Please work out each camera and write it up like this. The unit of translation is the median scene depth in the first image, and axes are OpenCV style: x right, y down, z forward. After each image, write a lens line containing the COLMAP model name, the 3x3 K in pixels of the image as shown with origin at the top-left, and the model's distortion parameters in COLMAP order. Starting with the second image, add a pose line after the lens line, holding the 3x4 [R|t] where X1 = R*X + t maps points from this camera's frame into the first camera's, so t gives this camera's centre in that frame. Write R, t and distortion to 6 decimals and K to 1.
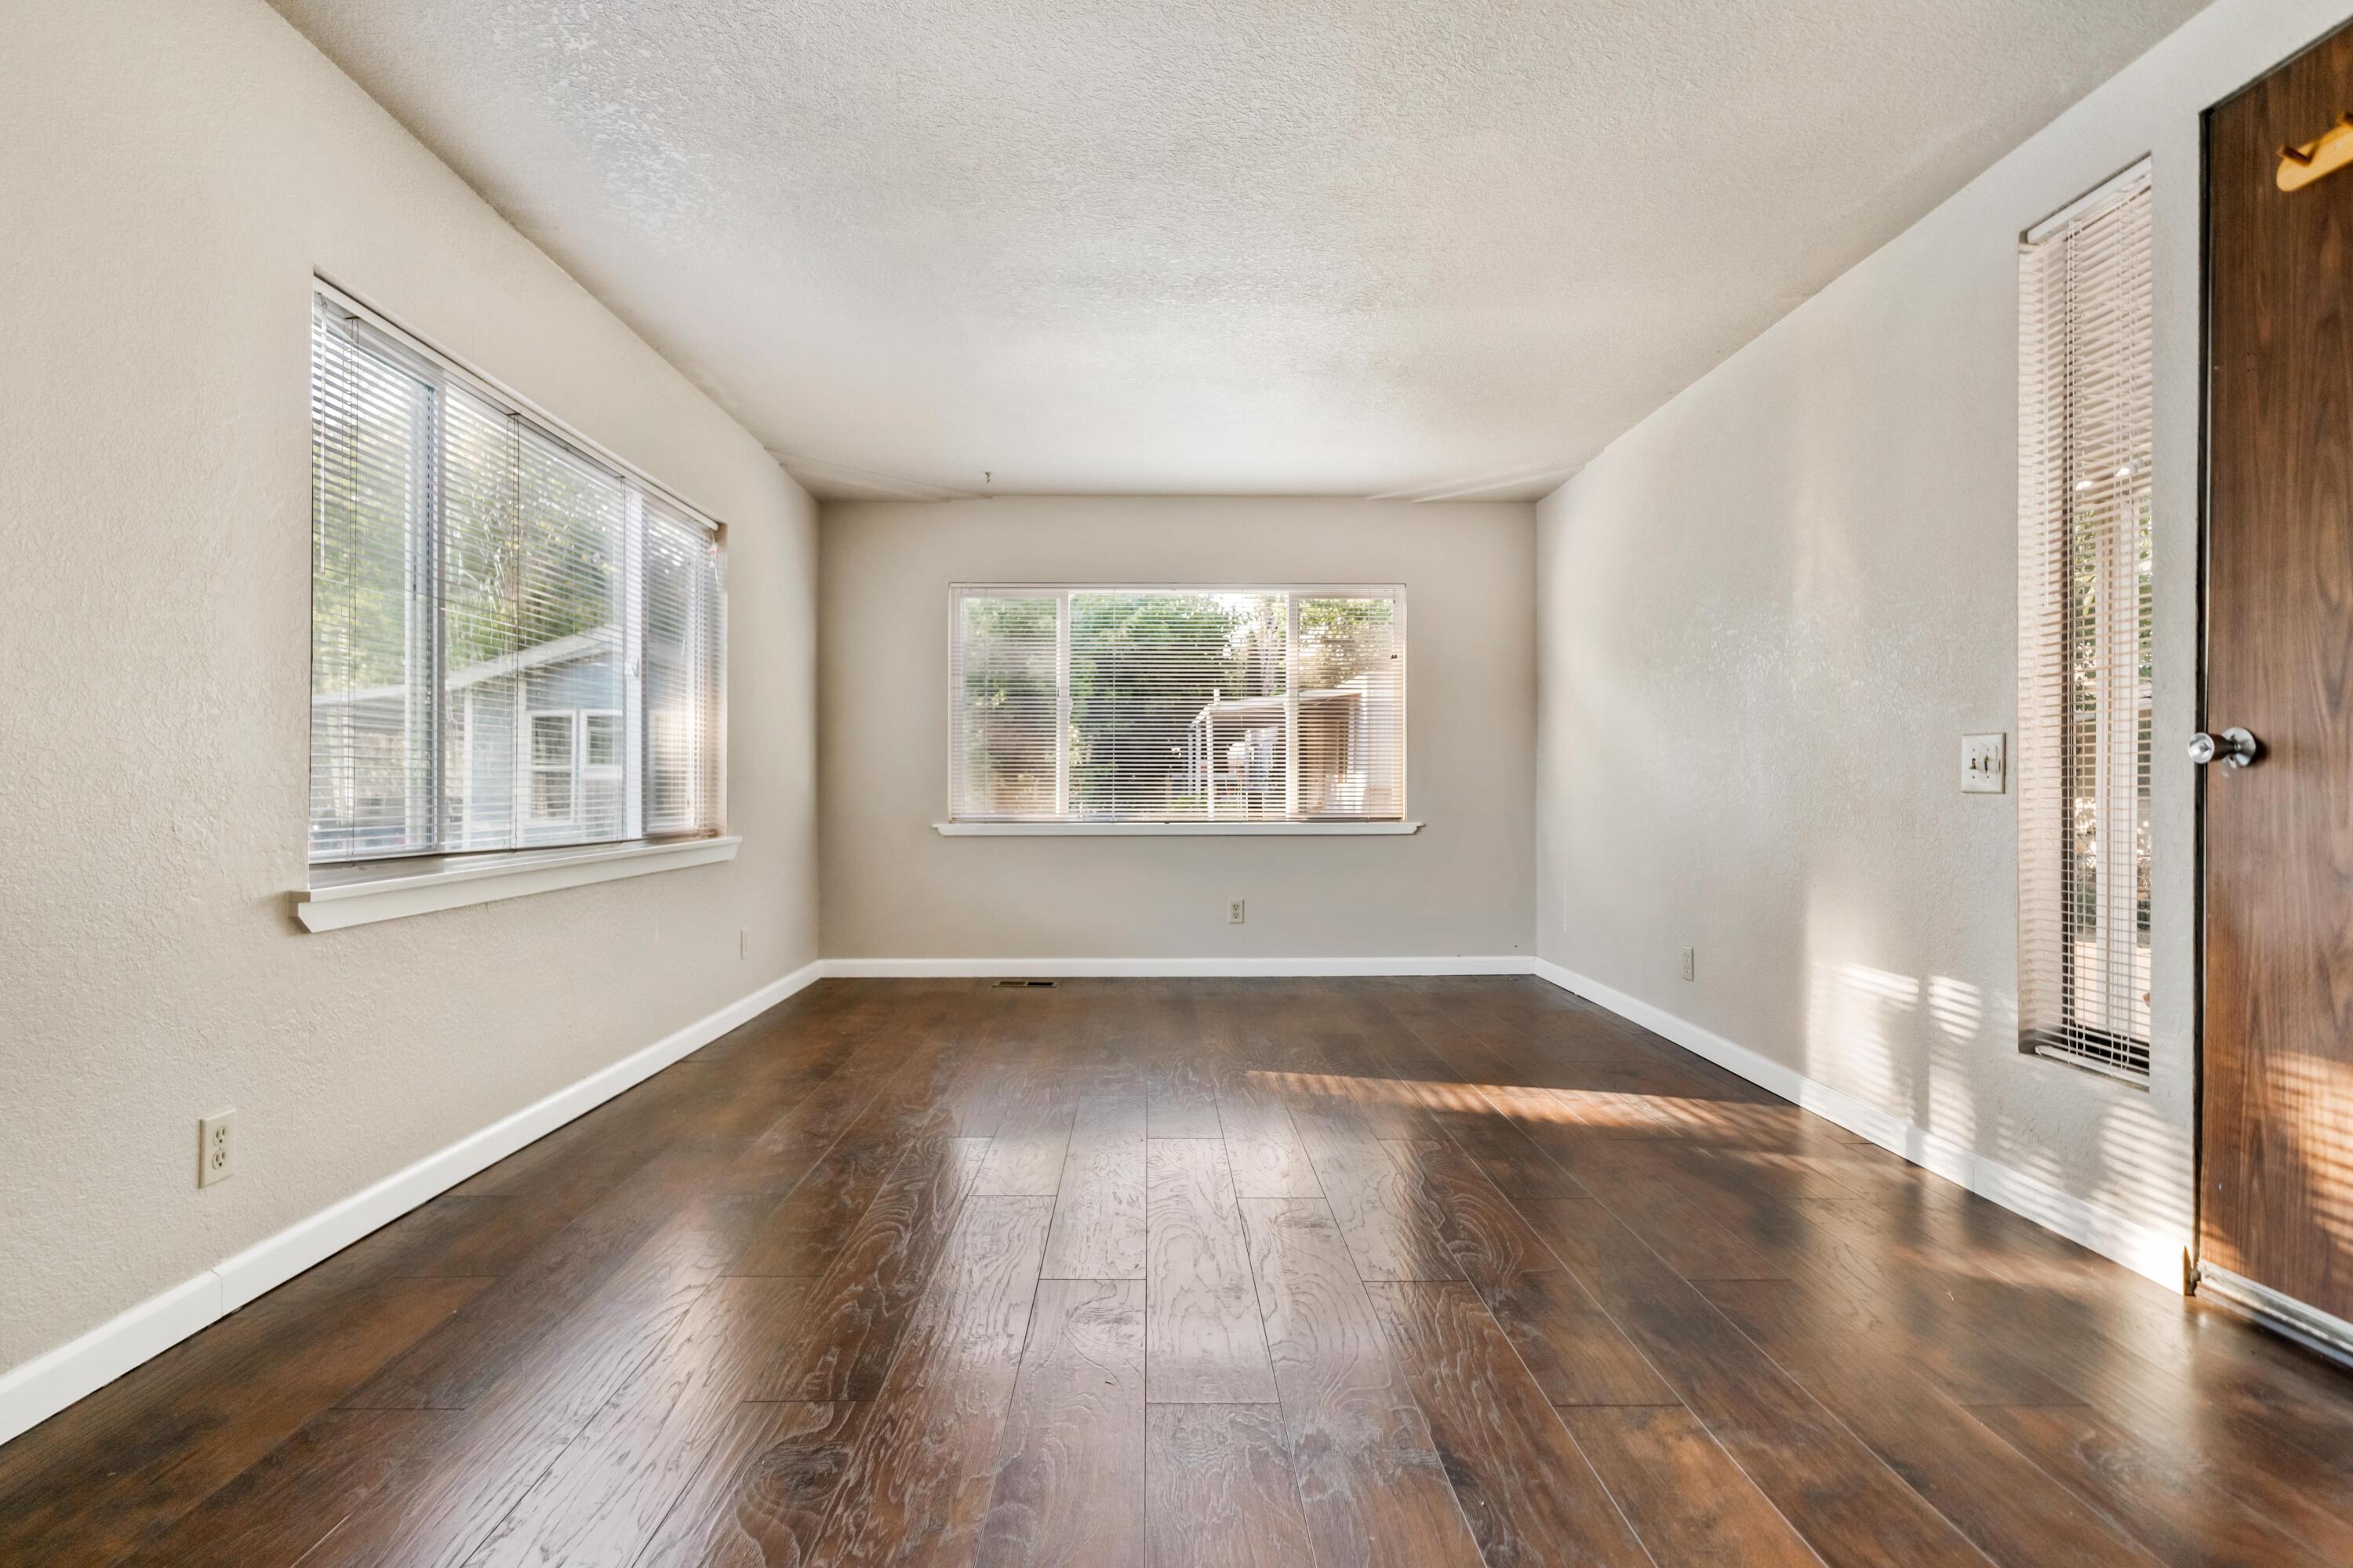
lens RADIAL K [[1152.0, 0, 1174.3], [0, 1152.0, 798.5], [0, 0, 1]] dist [-0.000167, -0.000004]
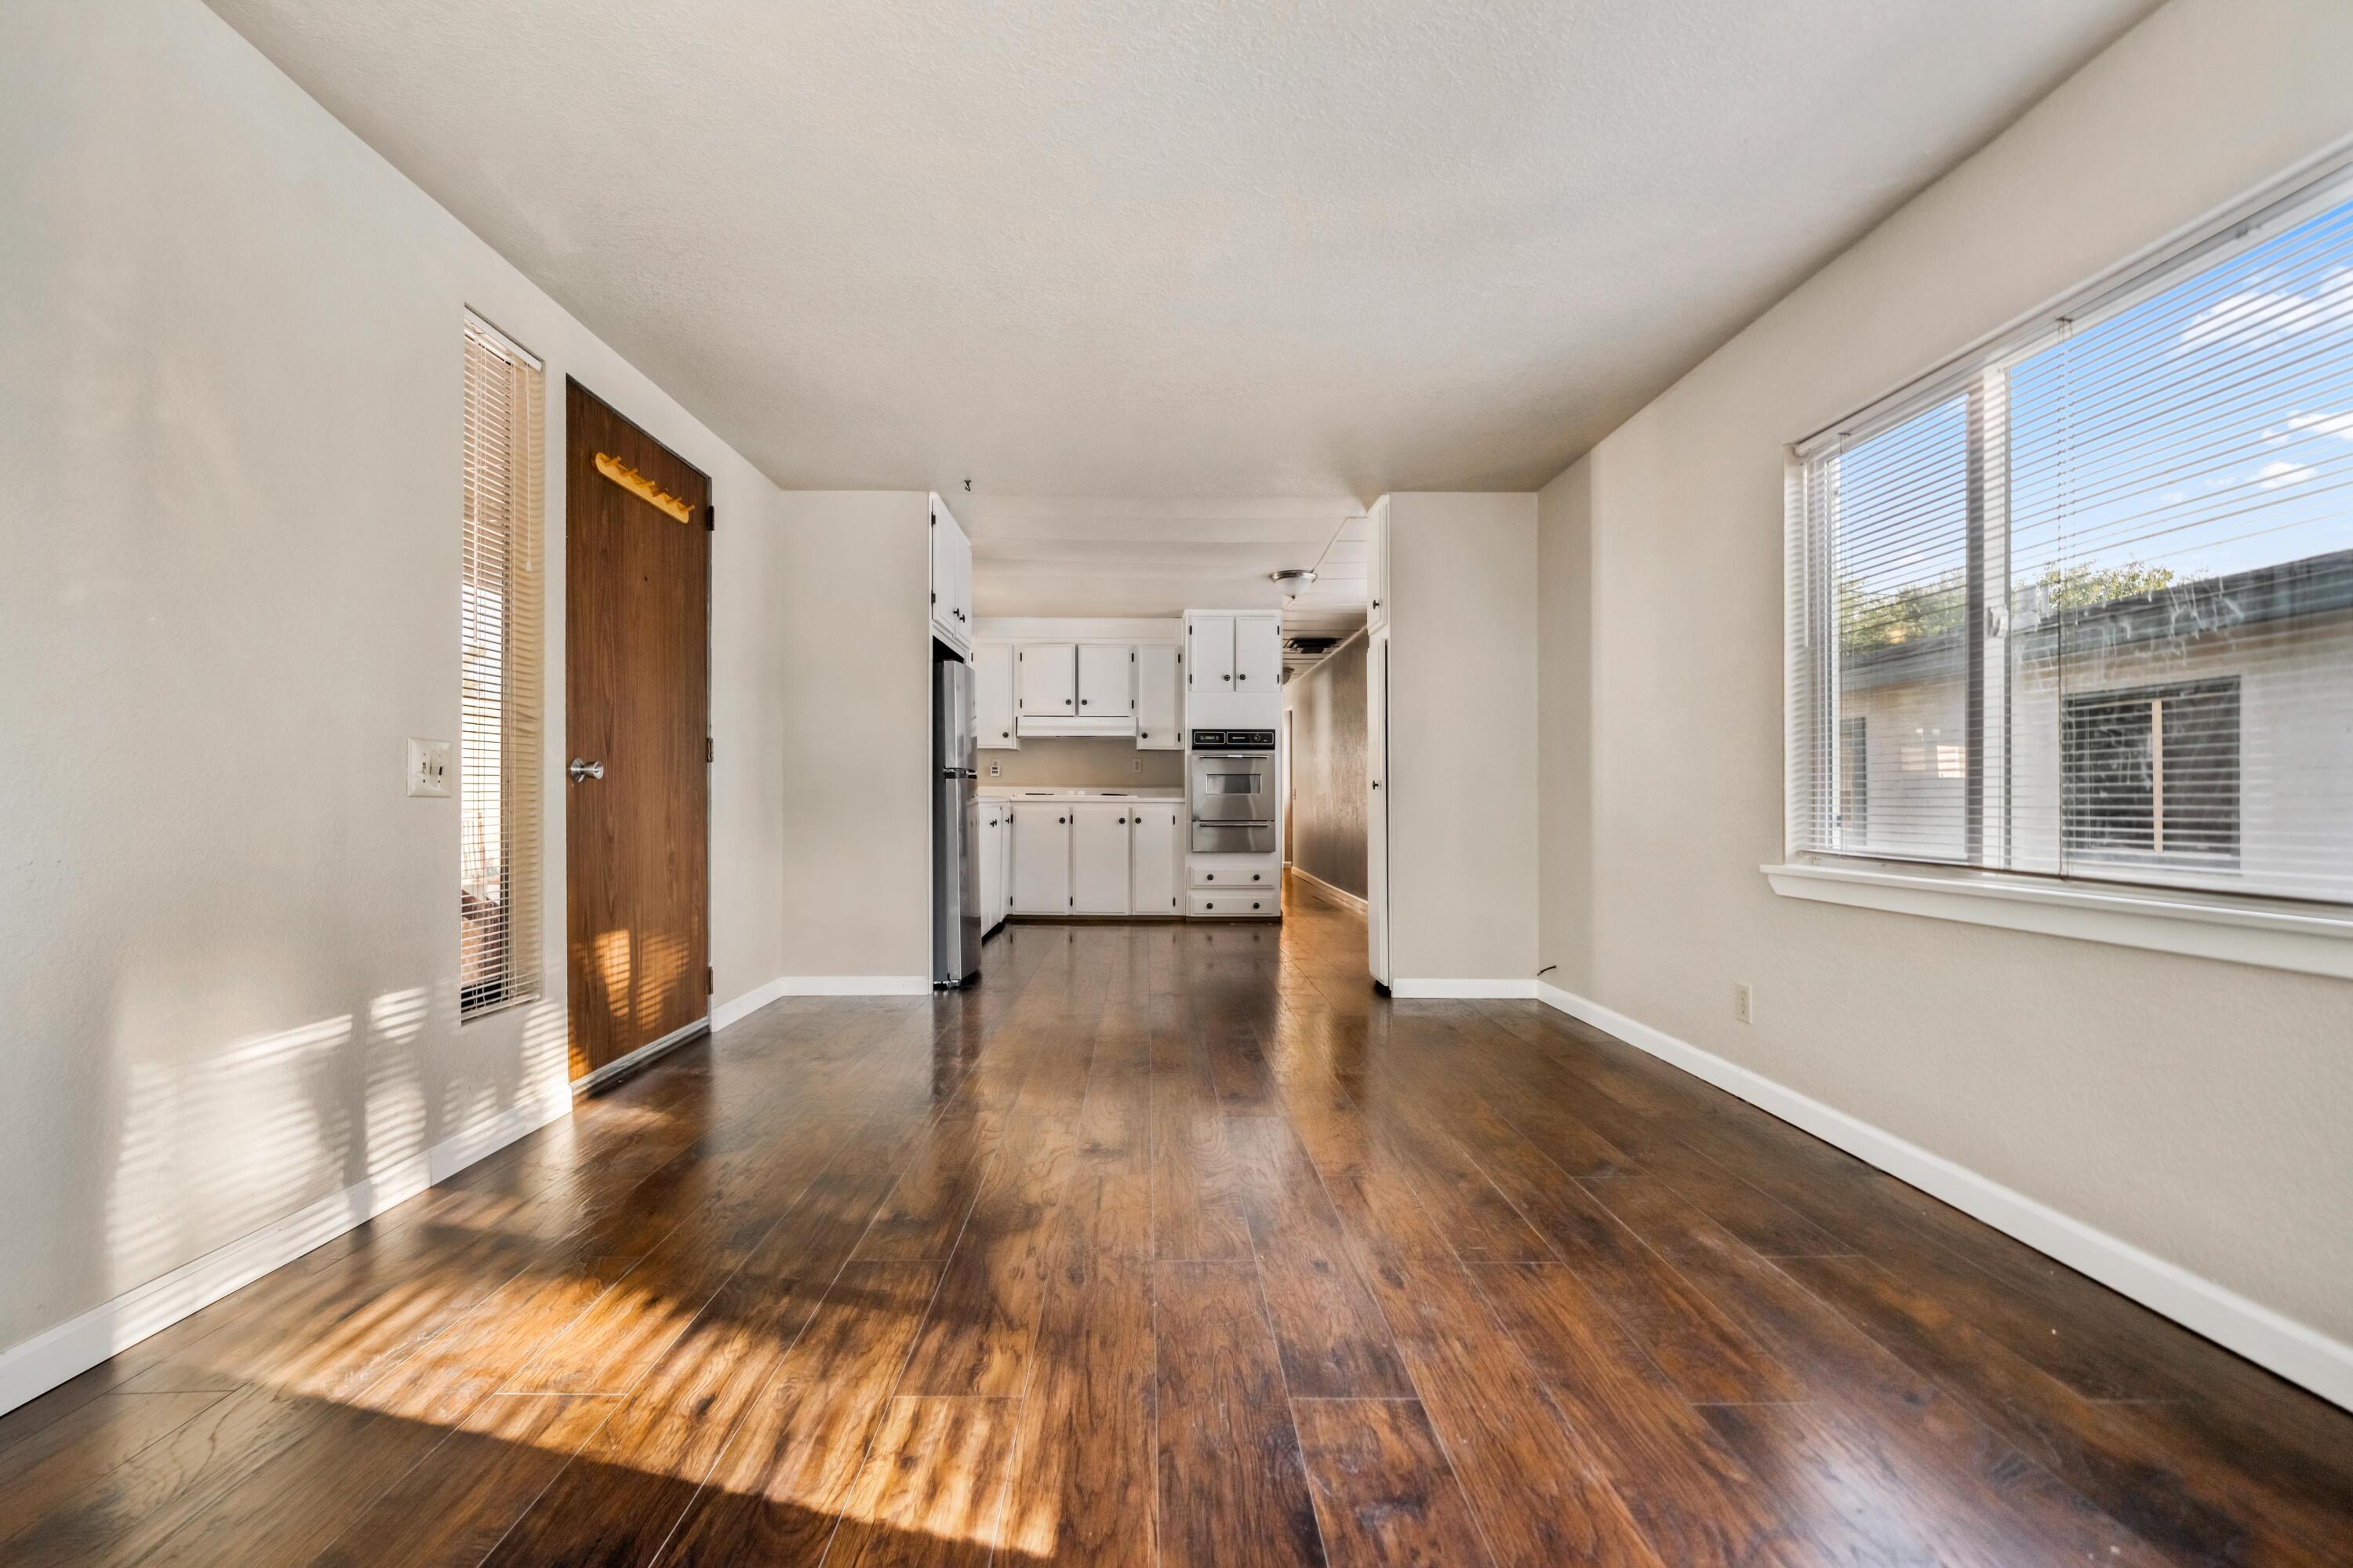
lens RADIAL K [[1023.5, 0, 1179.3], [0, 1023.5, 782.0], [0, 0, 1]] dist [-0.000140, -0.000015]
pose [[-0.999818, -0.002344, -0.018931, 0.041665], [-0.002165, 0.999953, -0.009467, -0.010705], [0.018953, -0.009424, -0.999776, 1.846926]]
